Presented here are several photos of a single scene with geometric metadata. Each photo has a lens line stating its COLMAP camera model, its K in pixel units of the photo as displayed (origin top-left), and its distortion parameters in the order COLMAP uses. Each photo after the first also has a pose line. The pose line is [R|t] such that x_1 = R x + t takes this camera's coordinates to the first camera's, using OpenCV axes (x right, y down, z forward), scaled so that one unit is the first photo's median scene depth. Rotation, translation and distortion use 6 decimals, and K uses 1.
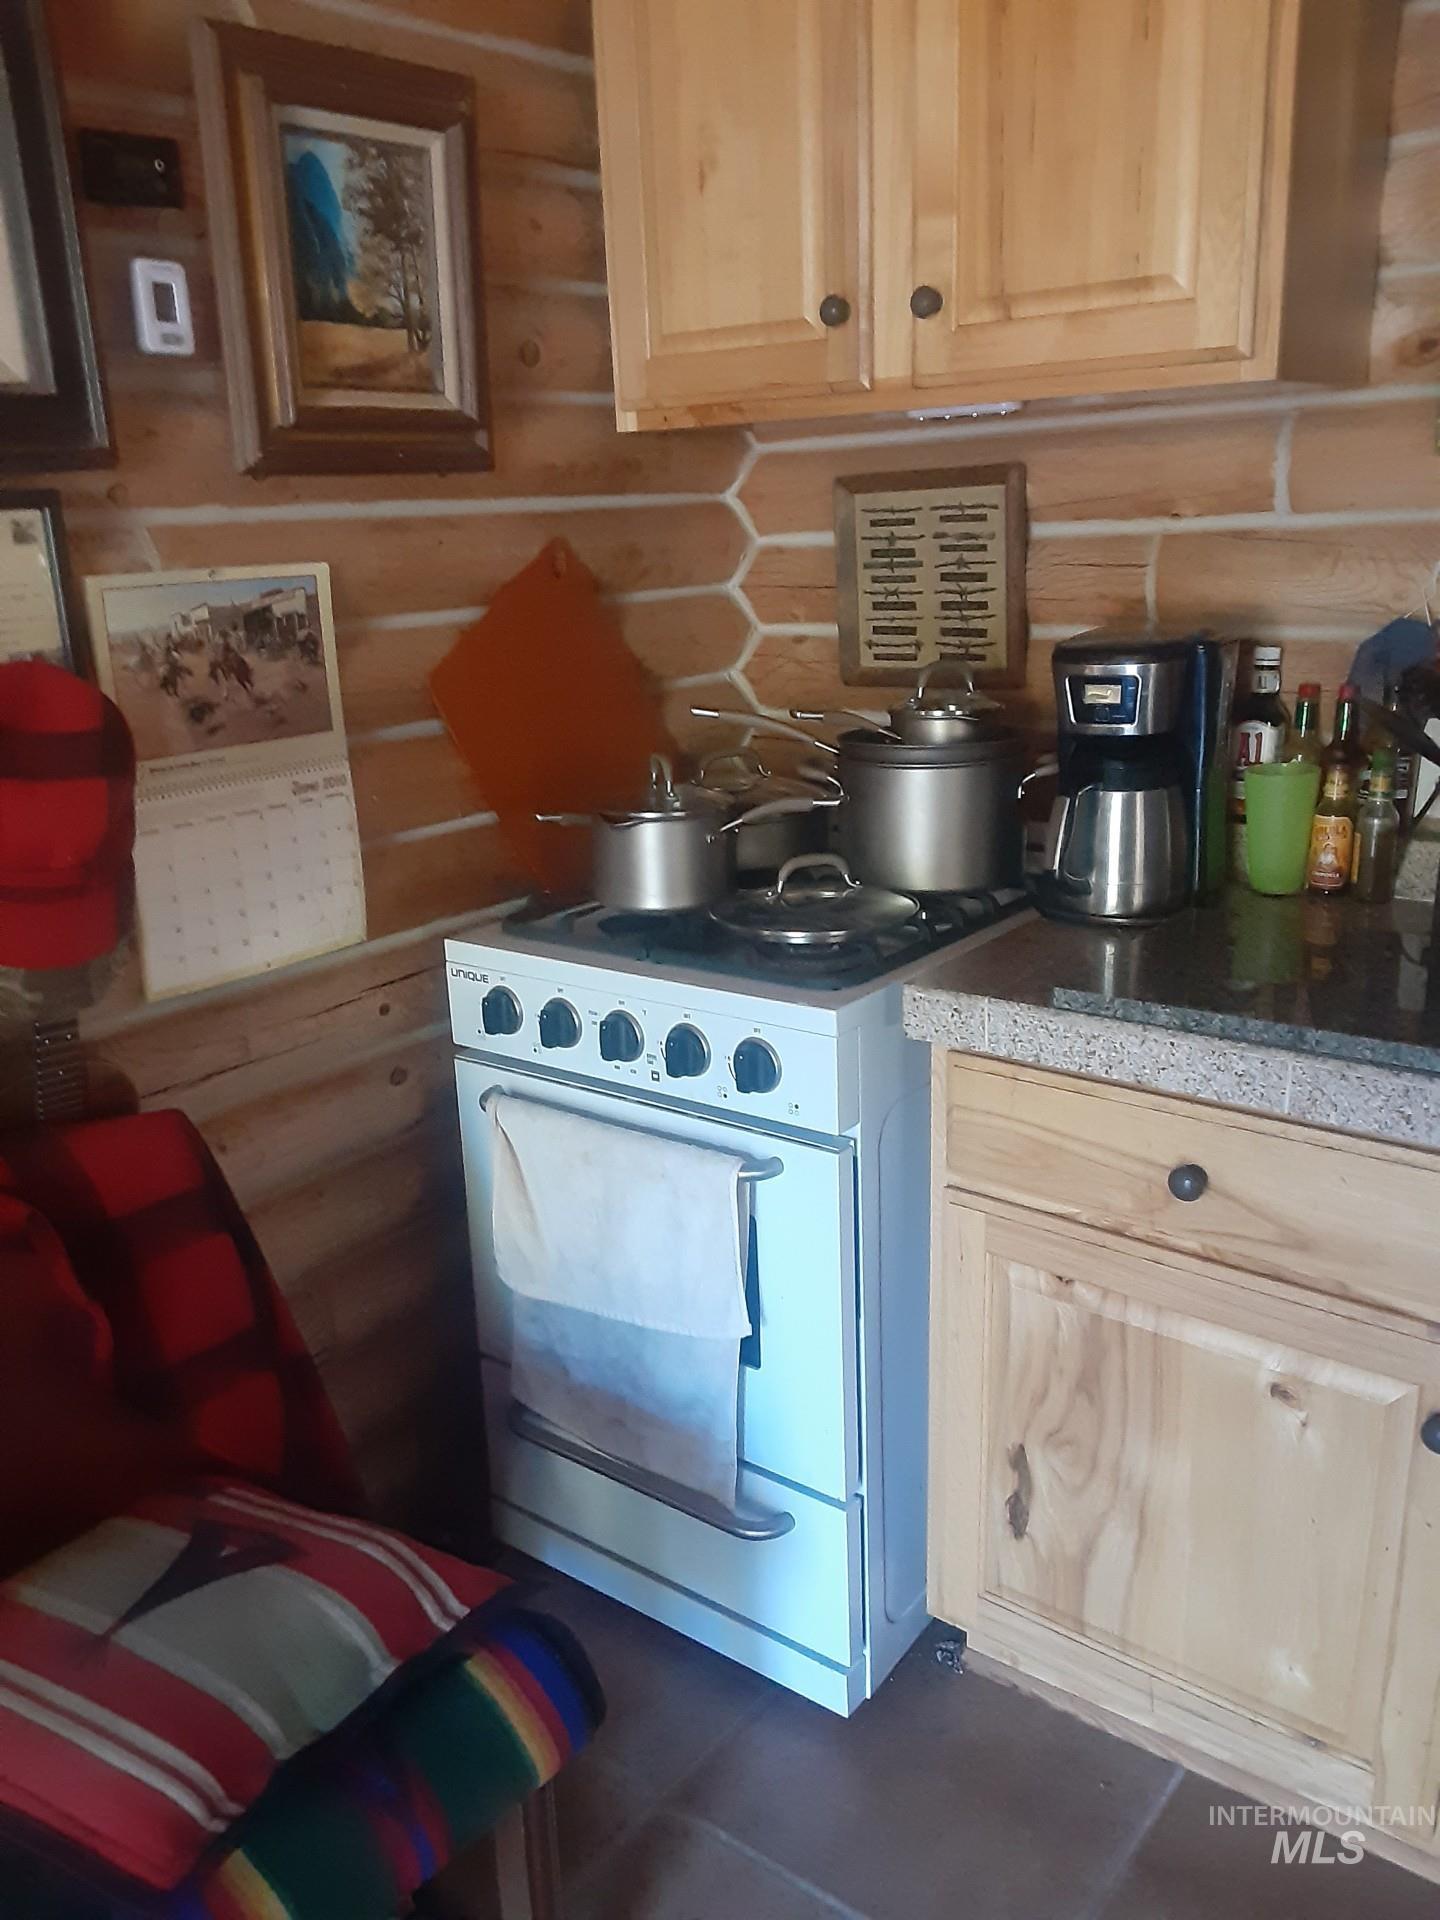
lens RADIAL K [[1551.3, 0, 717.8], [0, 1551.3, 983.8], [0, 0, 1]] dist [0.106424, -0.165248]
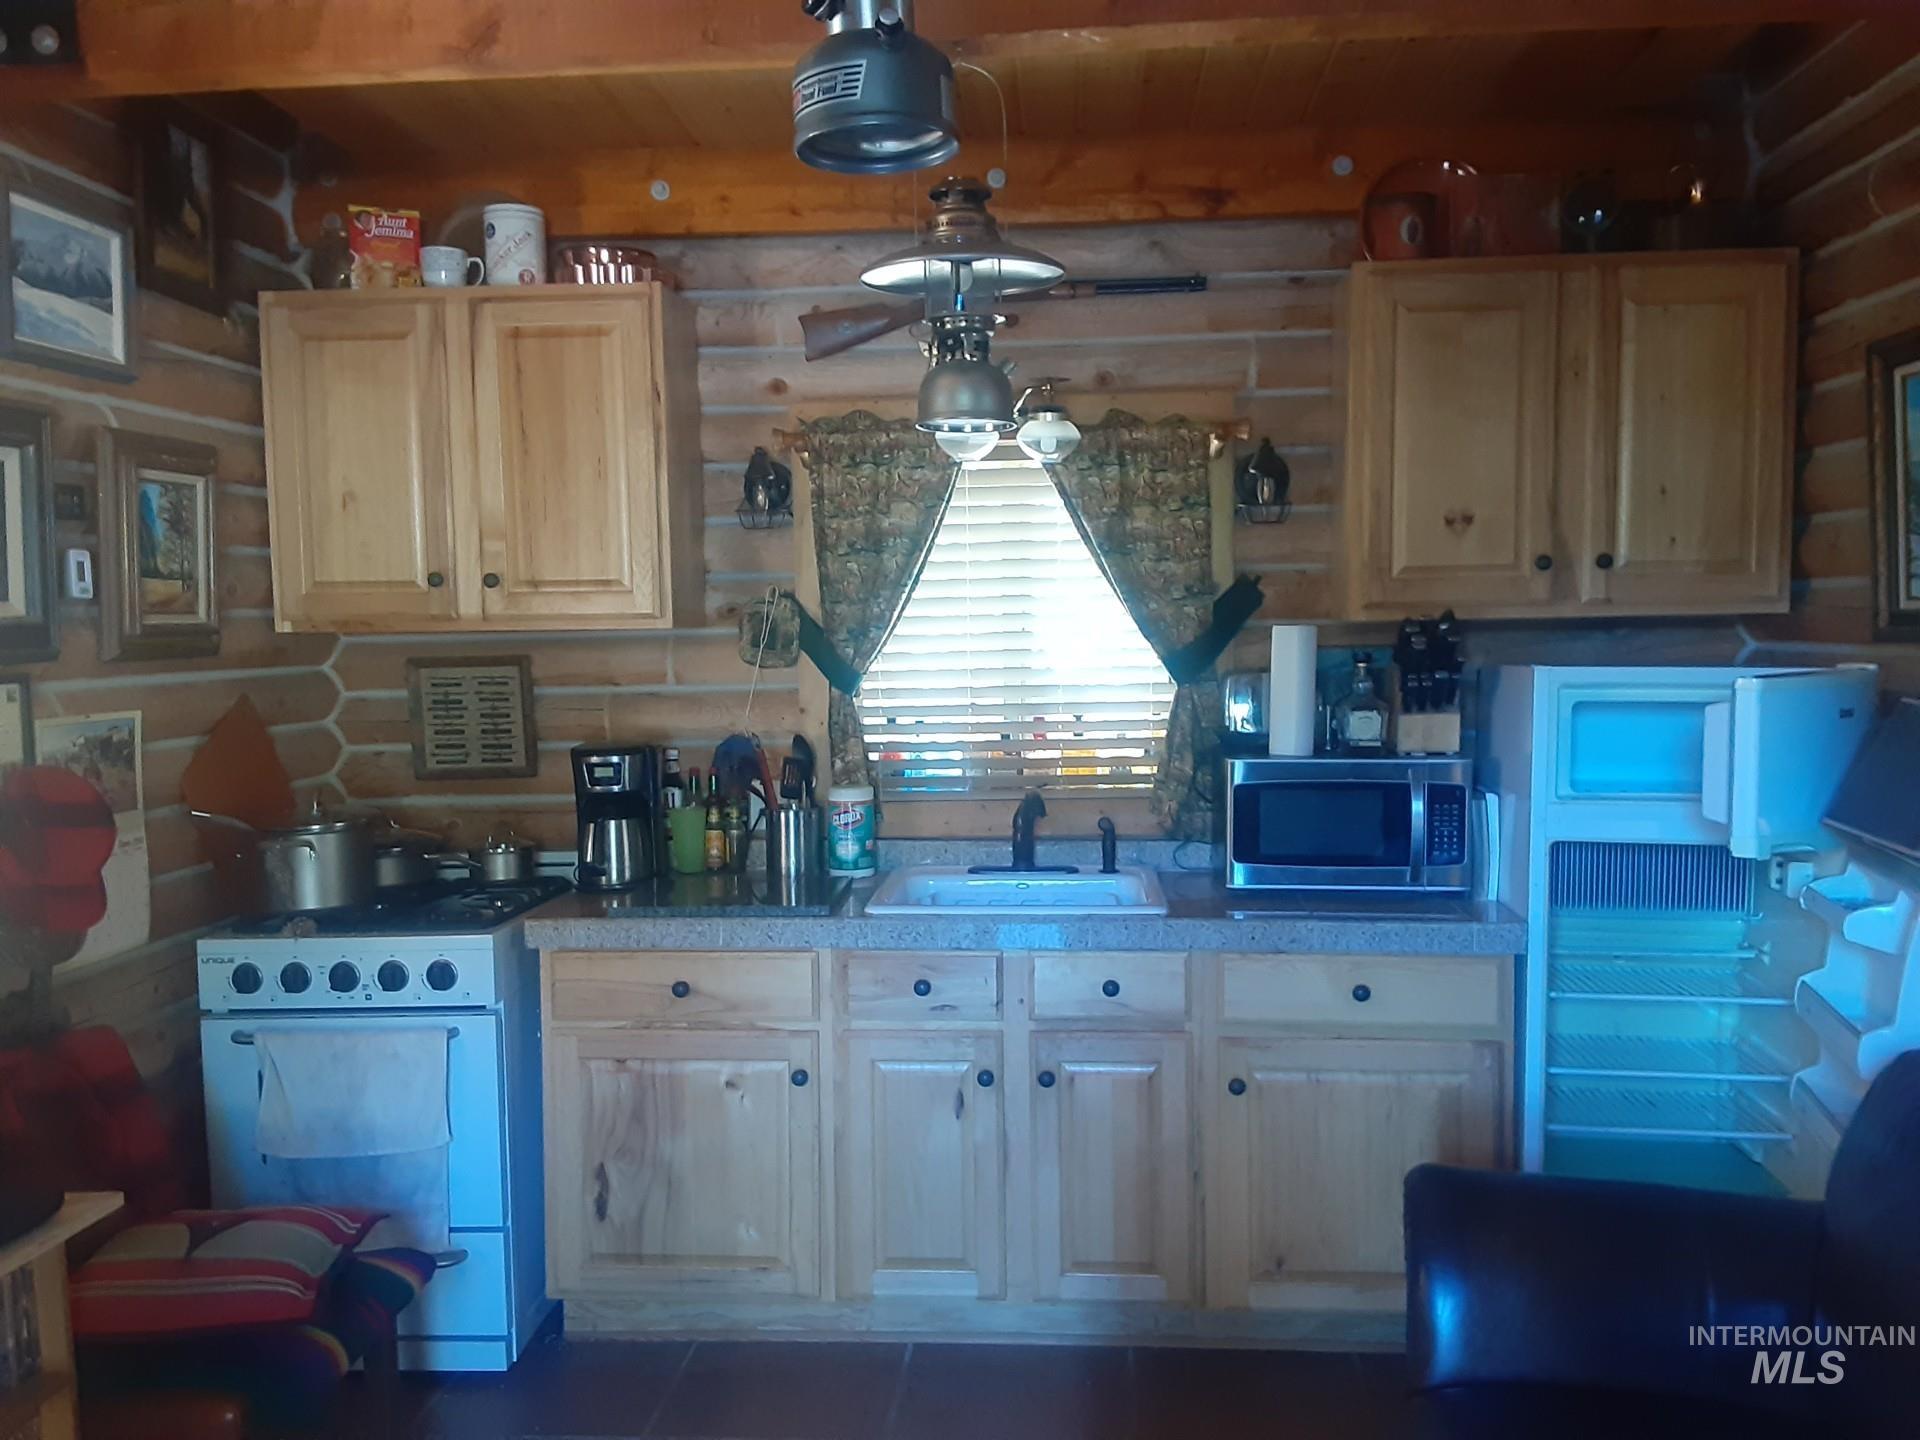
lens RADIAL K [[1551.3, 0, 957.9], [0, 1551.3, 726.1], [0, 0, 1]] dist [0.106424, -0.165248]
pose [[0.837311, -0.011479, 0.546606, -0.434565], [0.145557, 0.968377, -0.202633, 0.213100], [-0.526995, 0.249229, 0.812503, -0.813164]]
